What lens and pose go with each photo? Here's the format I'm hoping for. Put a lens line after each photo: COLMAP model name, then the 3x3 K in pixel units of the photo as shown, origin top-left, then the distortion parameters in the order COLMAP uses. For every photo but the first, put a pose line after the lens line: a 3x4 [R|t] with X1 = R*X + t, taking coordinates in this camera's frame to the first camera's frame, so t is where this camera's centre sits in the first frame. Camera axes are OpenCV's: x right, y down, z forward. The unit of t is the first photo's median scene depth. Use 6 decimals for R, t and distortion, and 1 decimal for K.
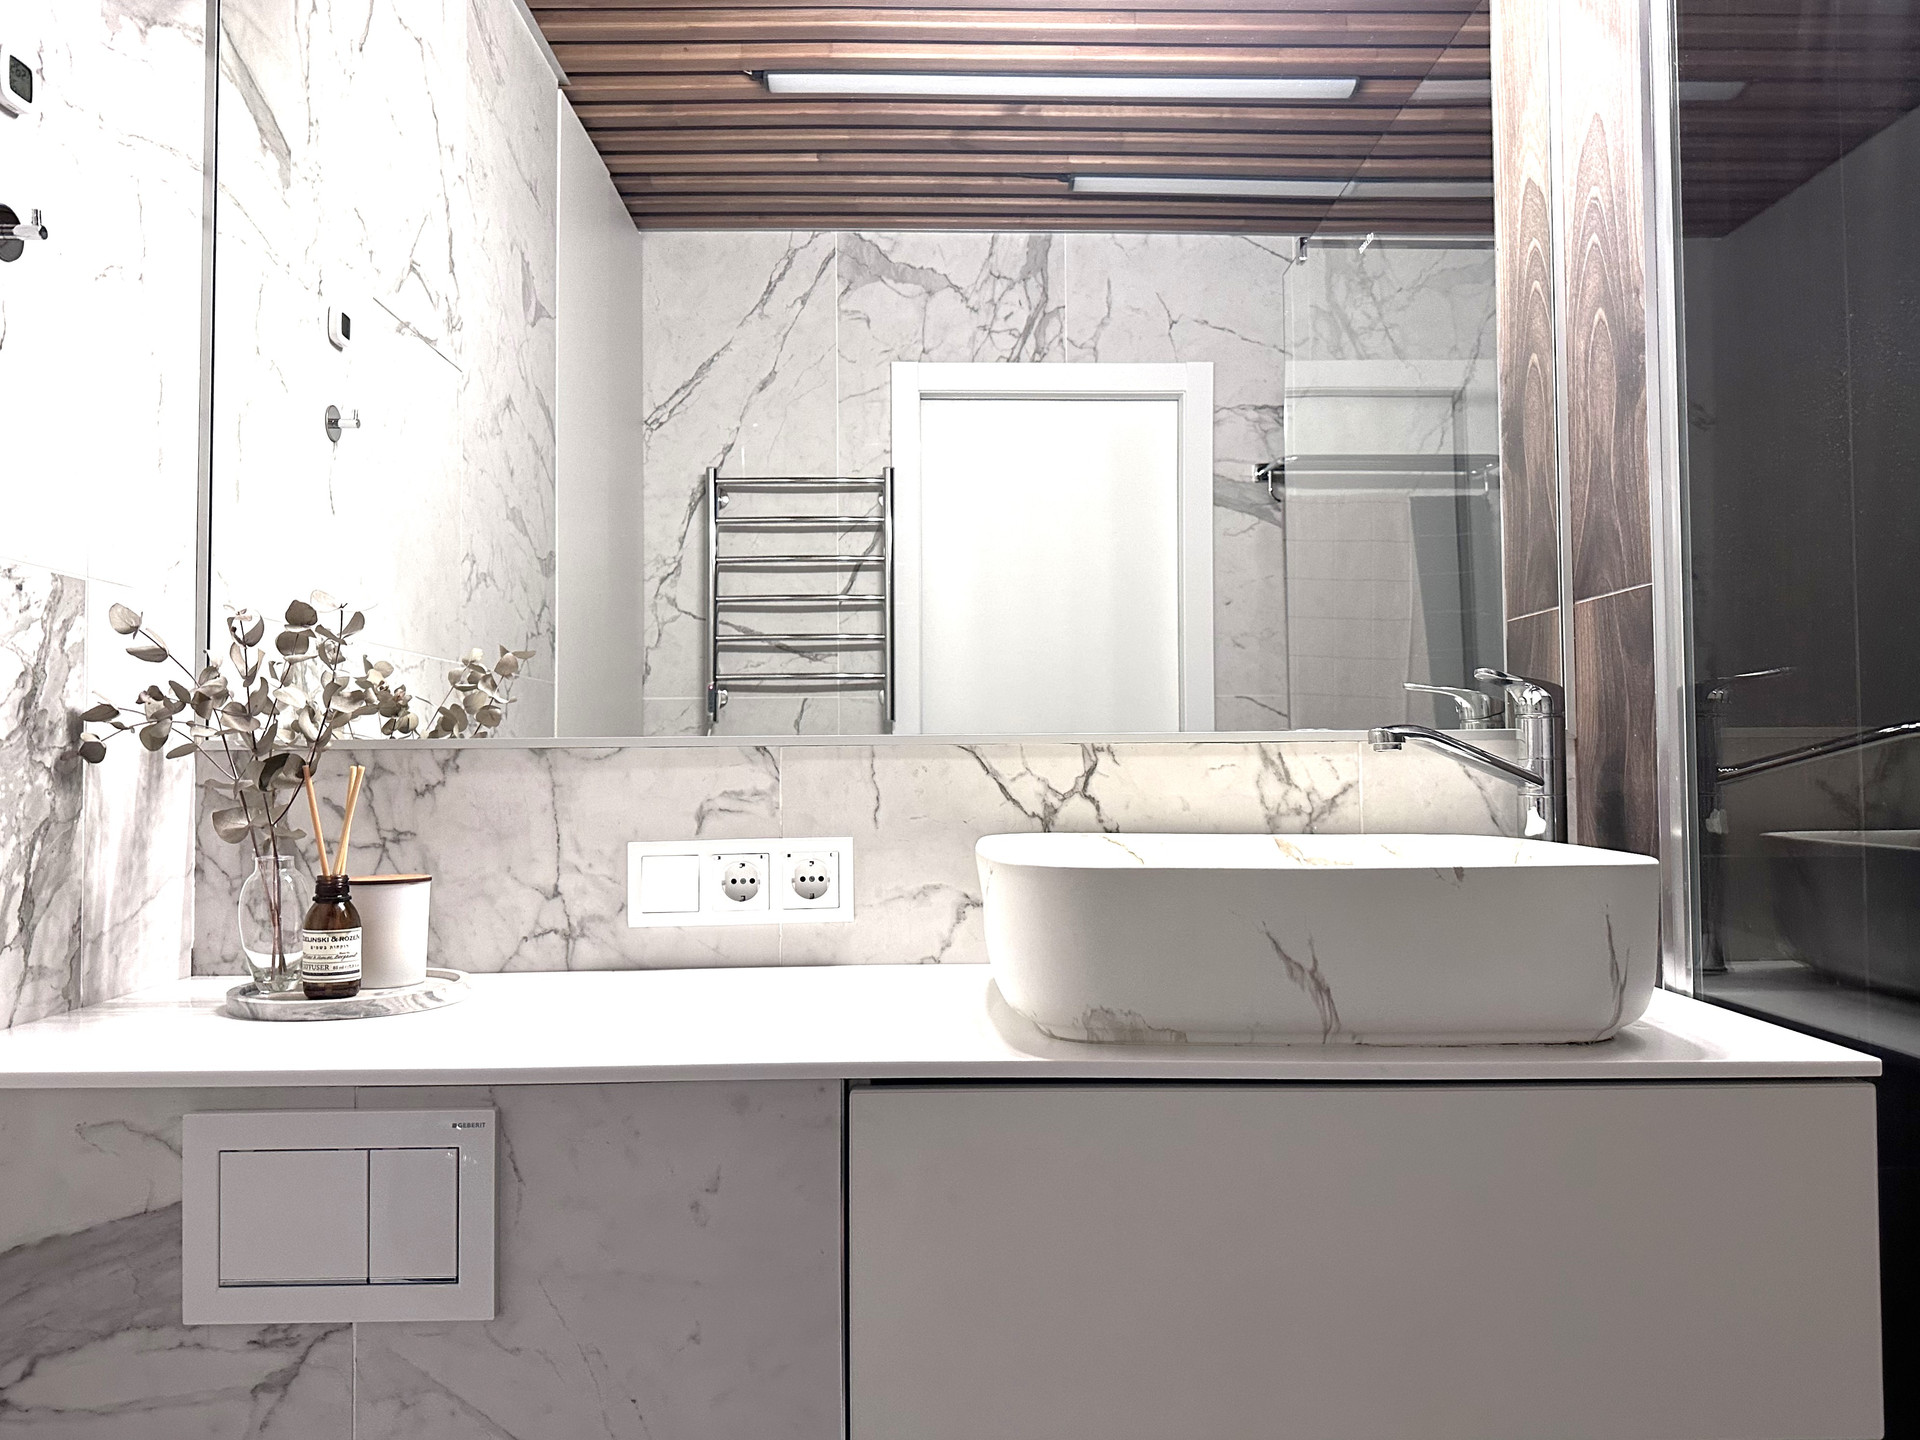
lens RADIAL K [[1386.1, 0, 921.0], [0, 1386.1, 763.6], [0, 0, 1]] dist [0.082710, -0.110205]
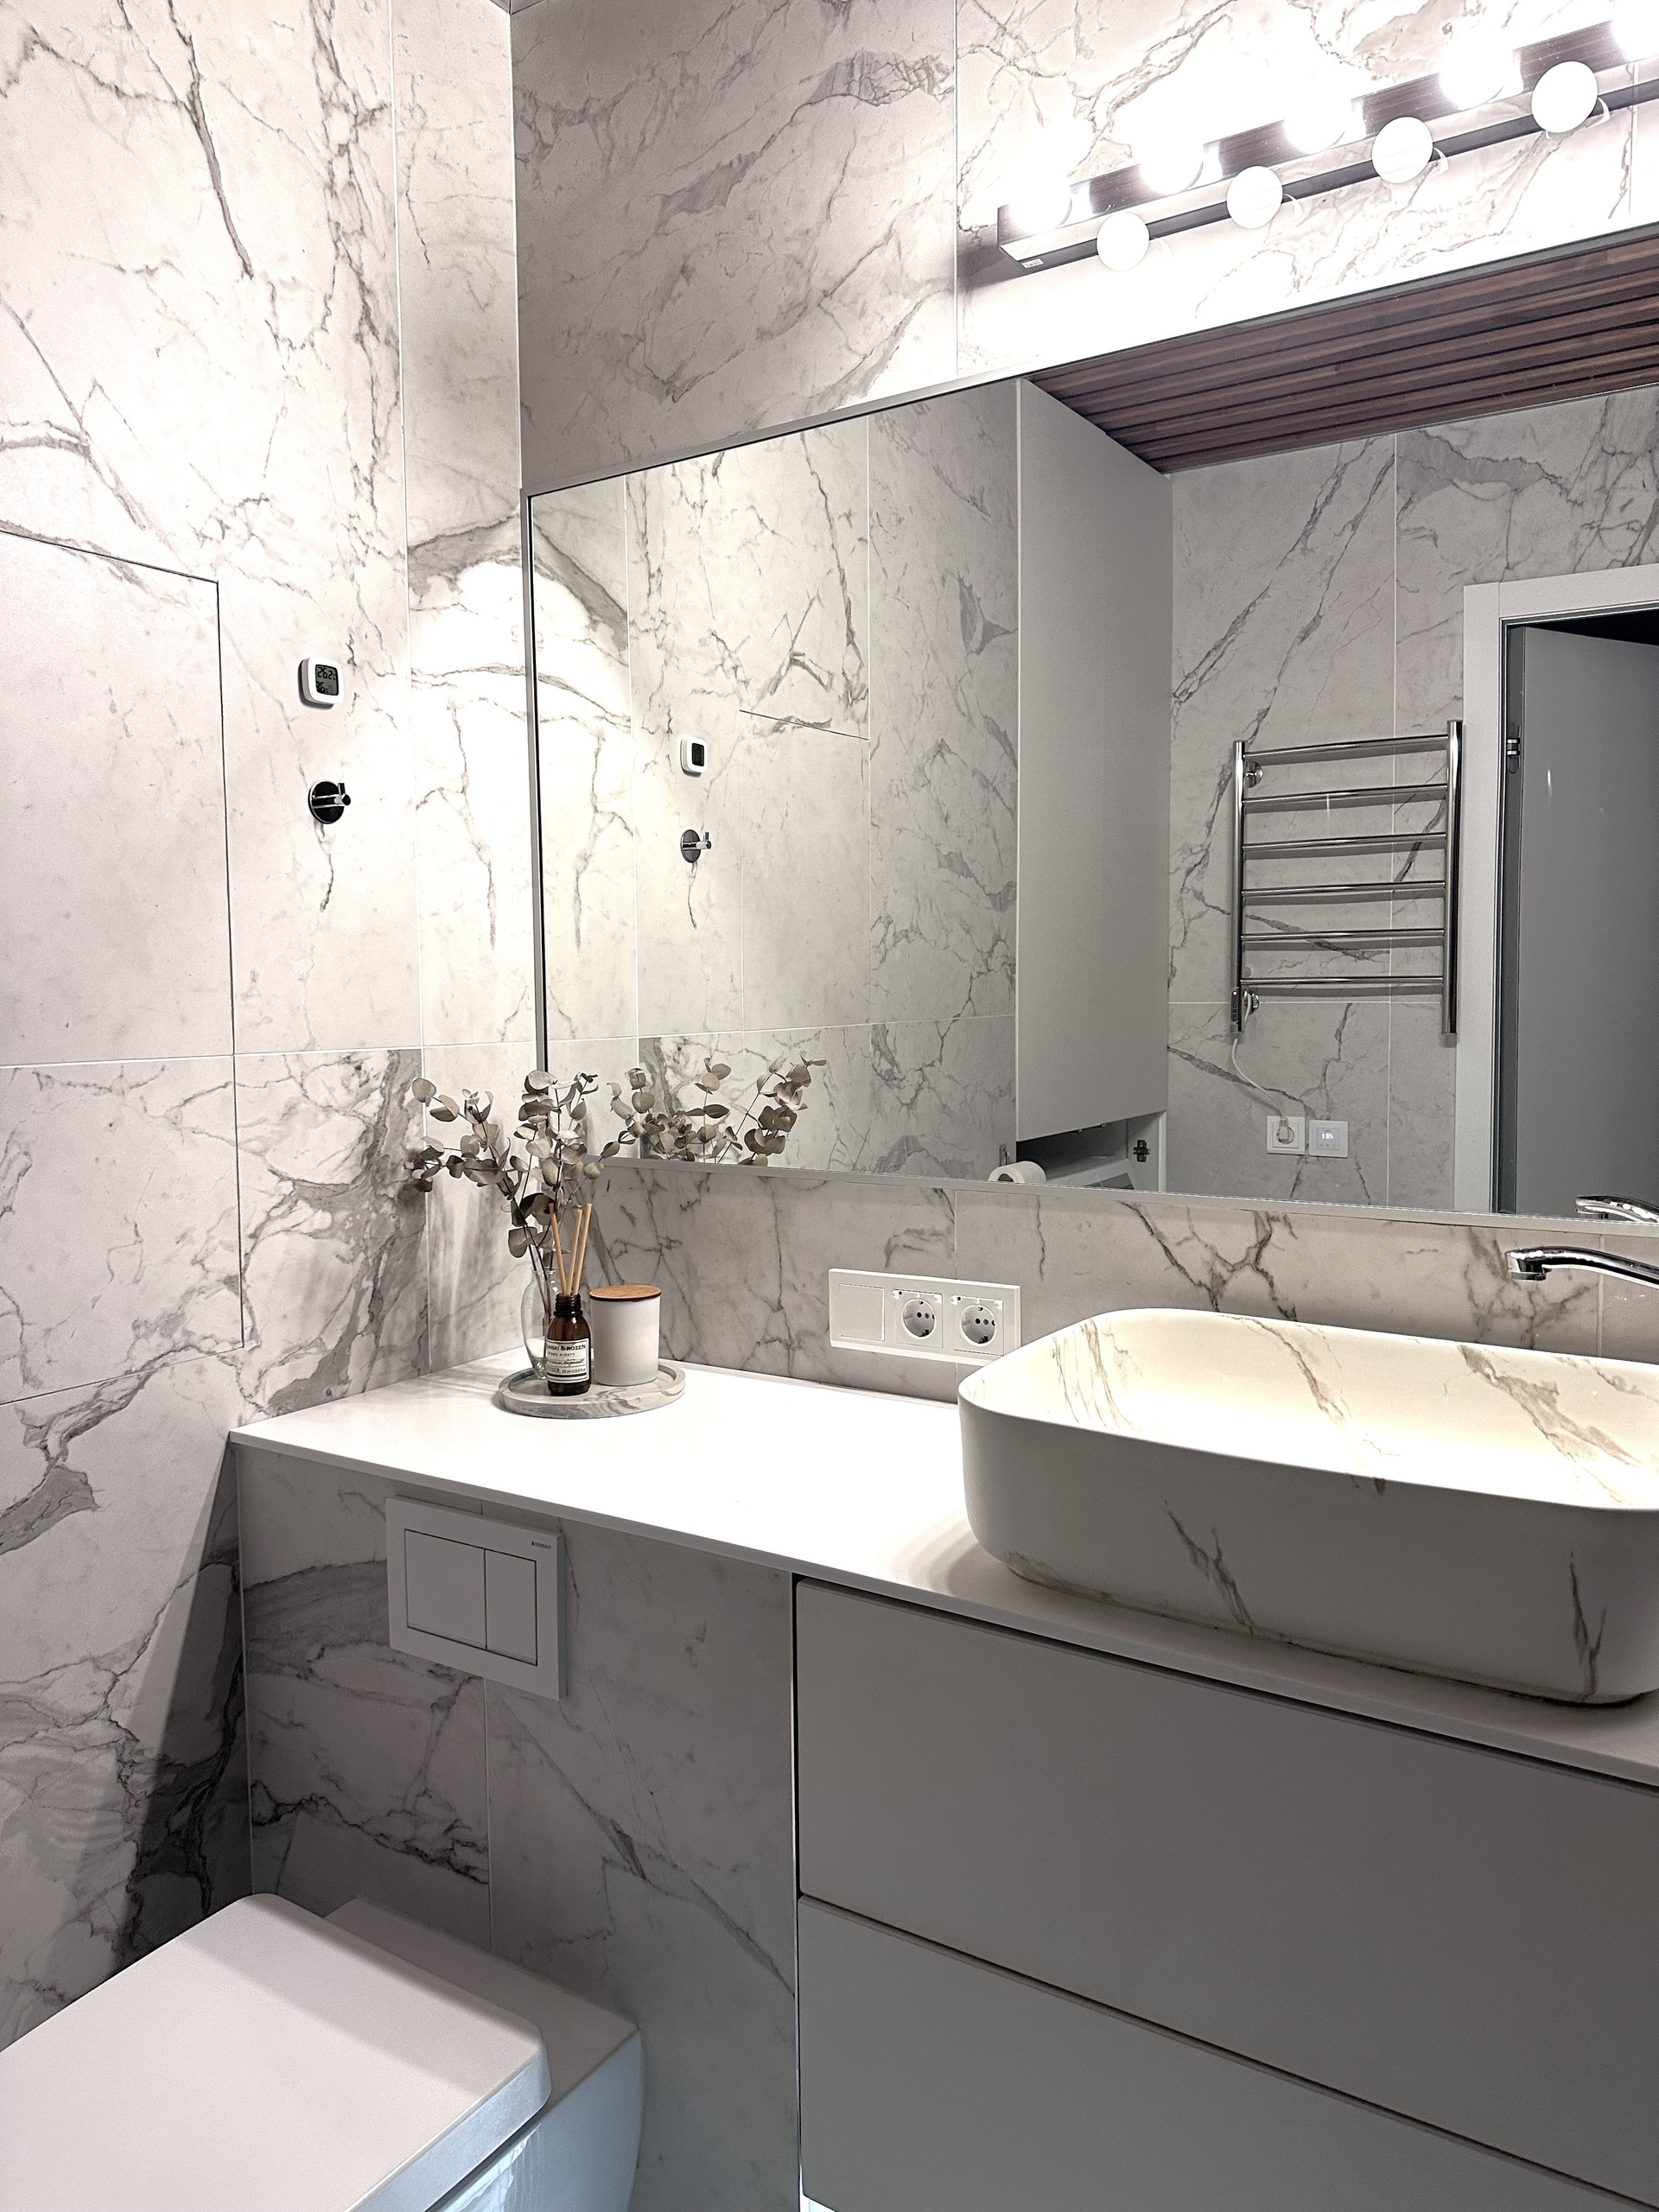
lens RADIAL K [[1597.0, 0, 819.8], [0, 1597.0, 1120.3], [0, 0, 1]] dist [0.082710, -0.110205]
pose [[0.823584, 0.047907, -0.565168, 0.469198], [0.013694, 0.994457, 0.104252, -0.184924], [0.567030, -0.093599, 0.818362, -0.000592]]
